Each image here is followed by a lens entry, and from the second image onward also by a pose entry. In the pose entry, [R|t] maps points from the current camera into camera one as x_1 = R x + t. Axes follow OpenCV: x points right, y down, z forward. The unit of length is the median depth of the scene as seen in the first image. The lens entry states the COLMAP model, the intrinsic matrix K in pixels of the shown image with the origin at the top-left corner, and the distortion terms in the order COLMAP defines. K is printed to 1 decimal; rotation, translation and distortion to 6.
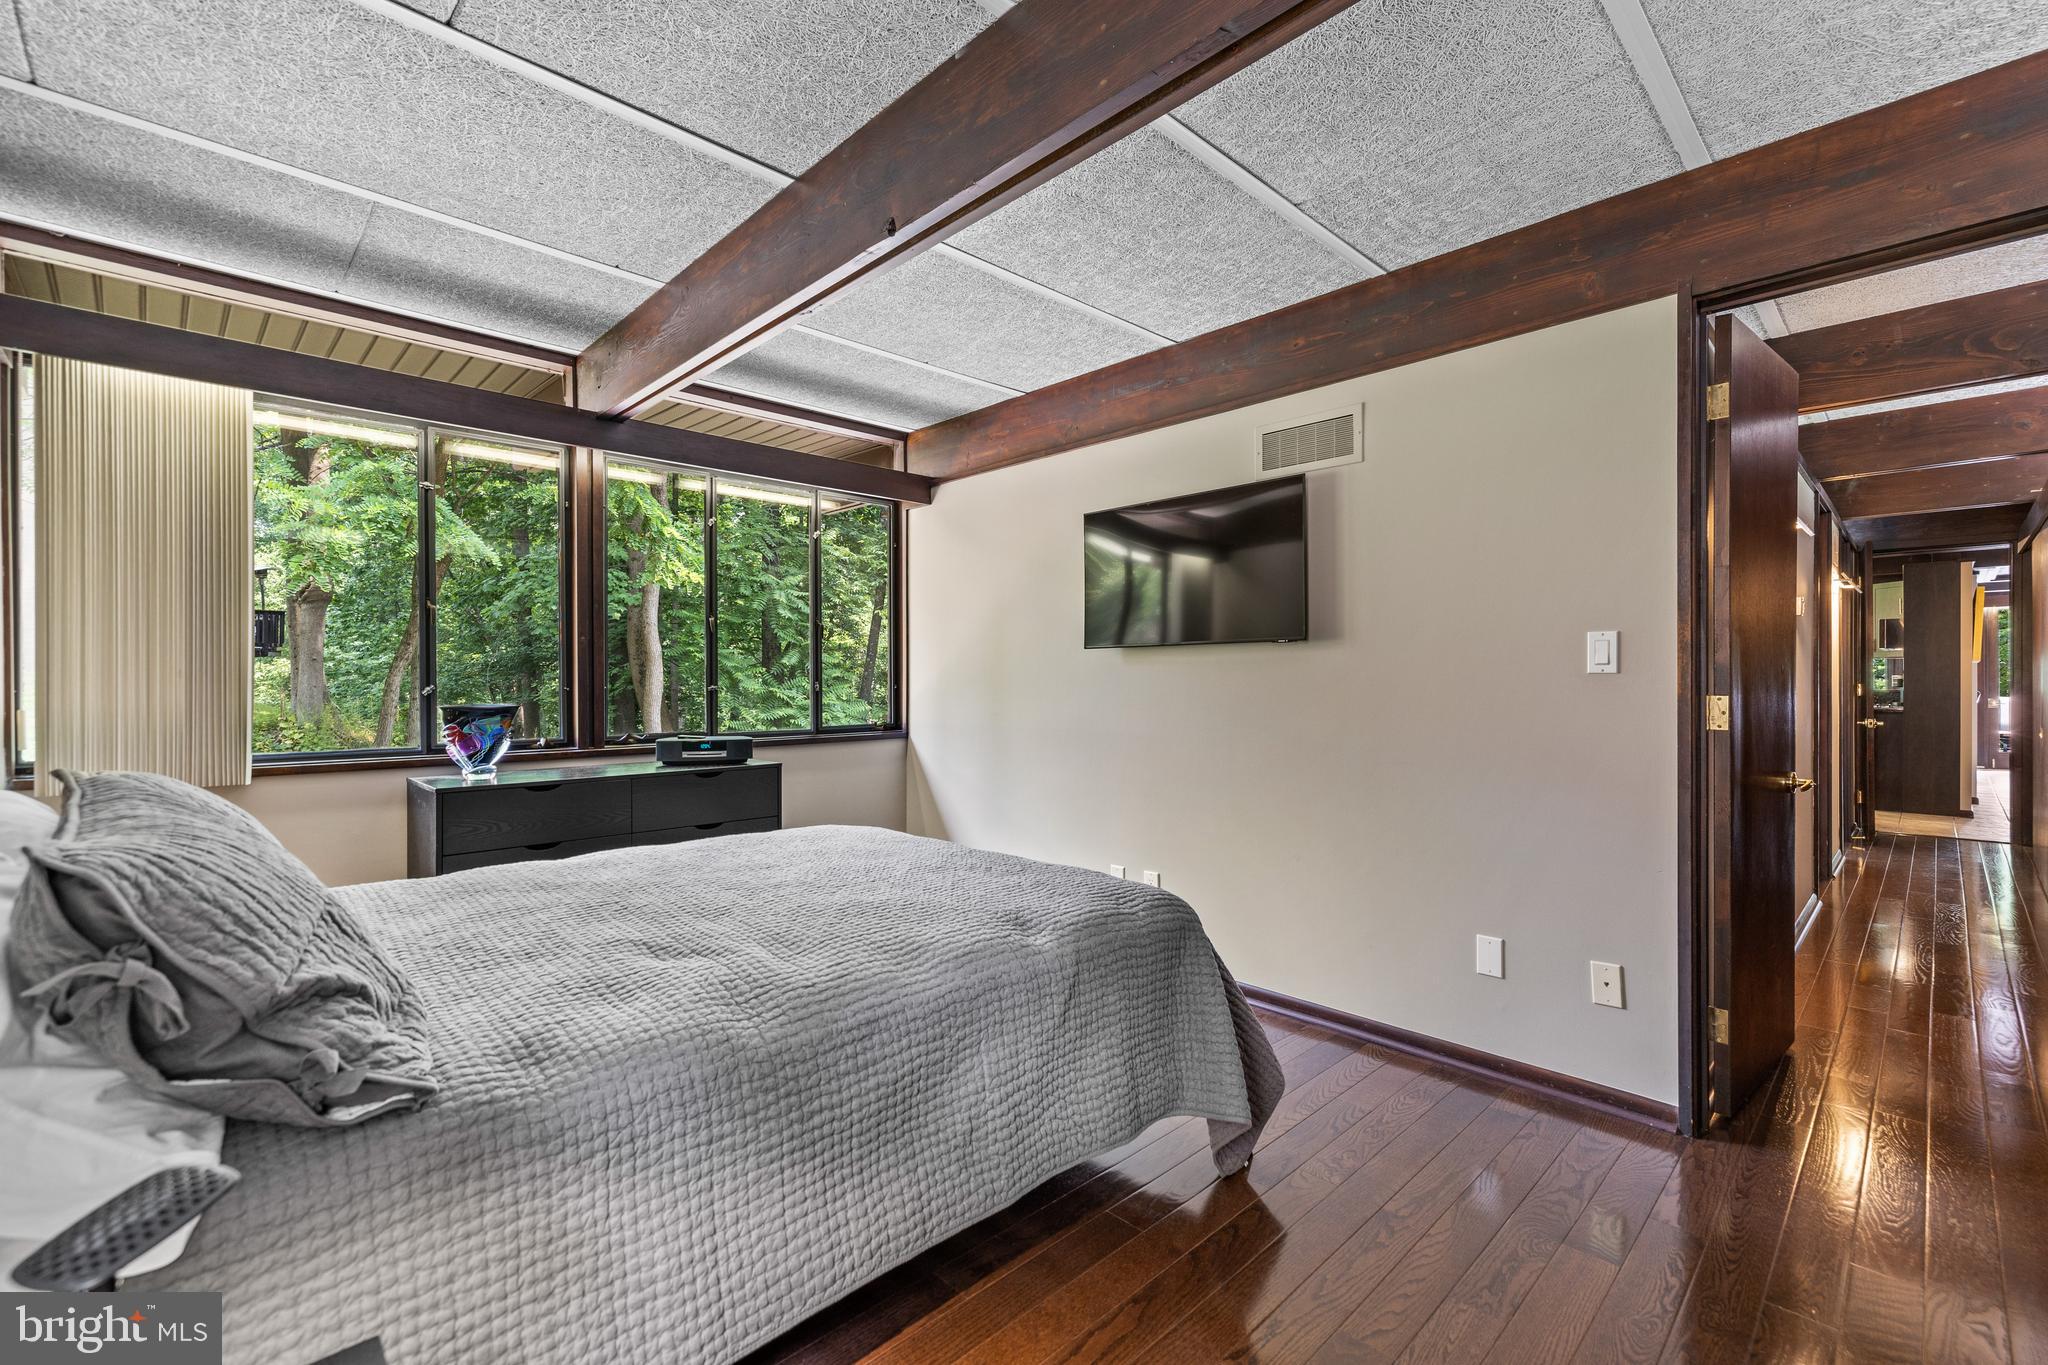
lens RADIAL K [[889.4, 0, 1016.1], [0, 889.4, 680.4], [0, 0, 1]] dist [0.001392, 0.000891]
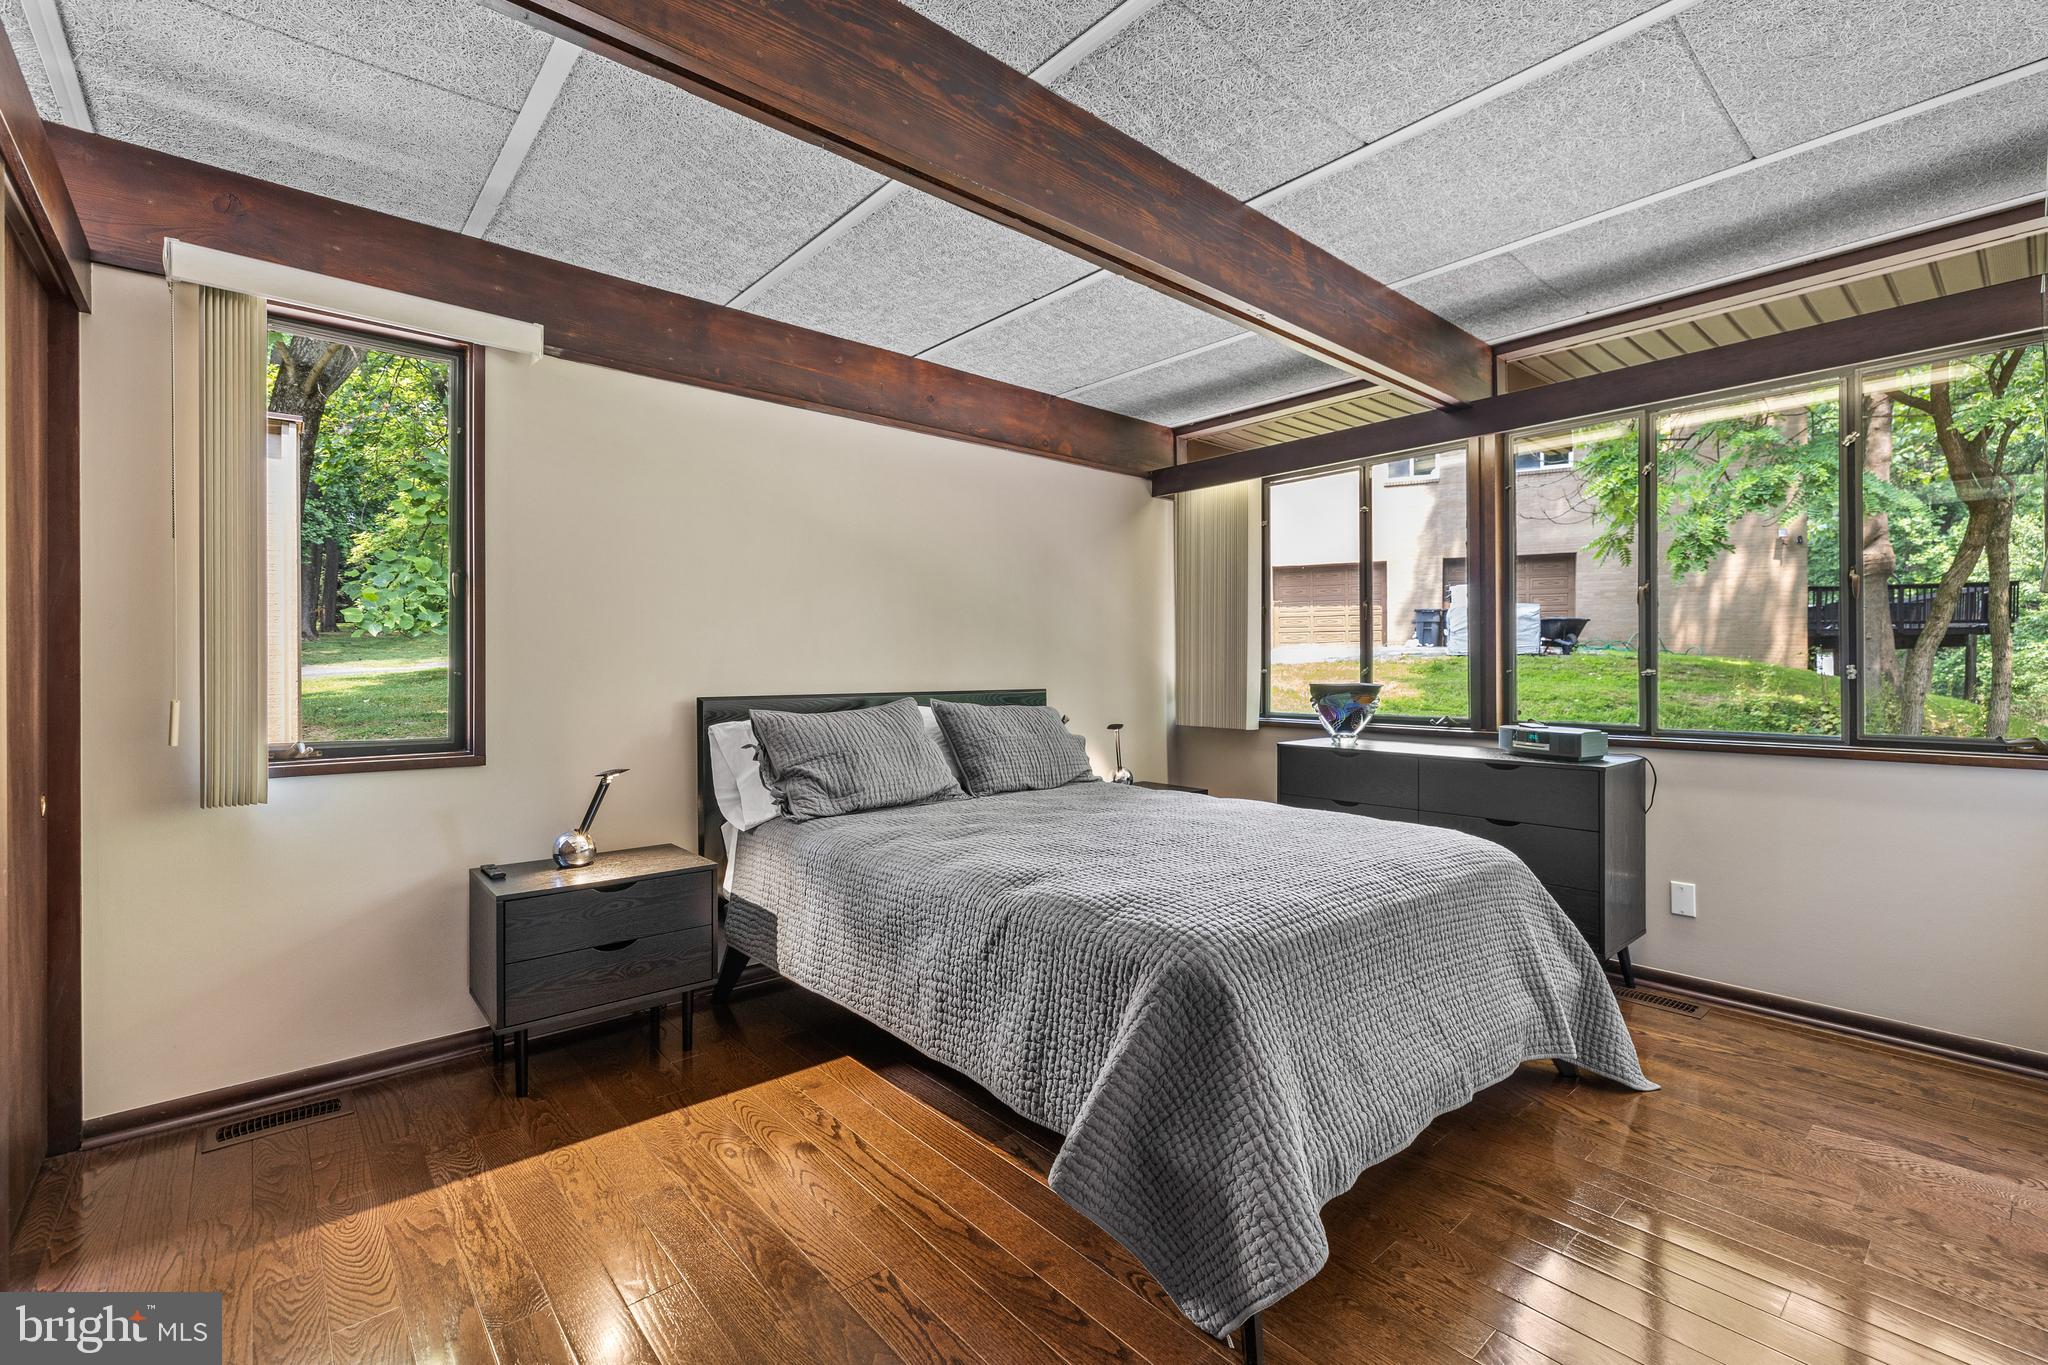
lens RADIAL K [[889.4, 0, 1016.5], [0, 889.4, 672.2], [0, 0, 1]] dist [0.001392, 0.000891]
pose [[-0.058218, 0.007406, -0.998276, 0.657521], [0.001215, 0.999972, 0.007348, 0.001790], [0.998303, -0.000785, -0.058226, 0.606192]]
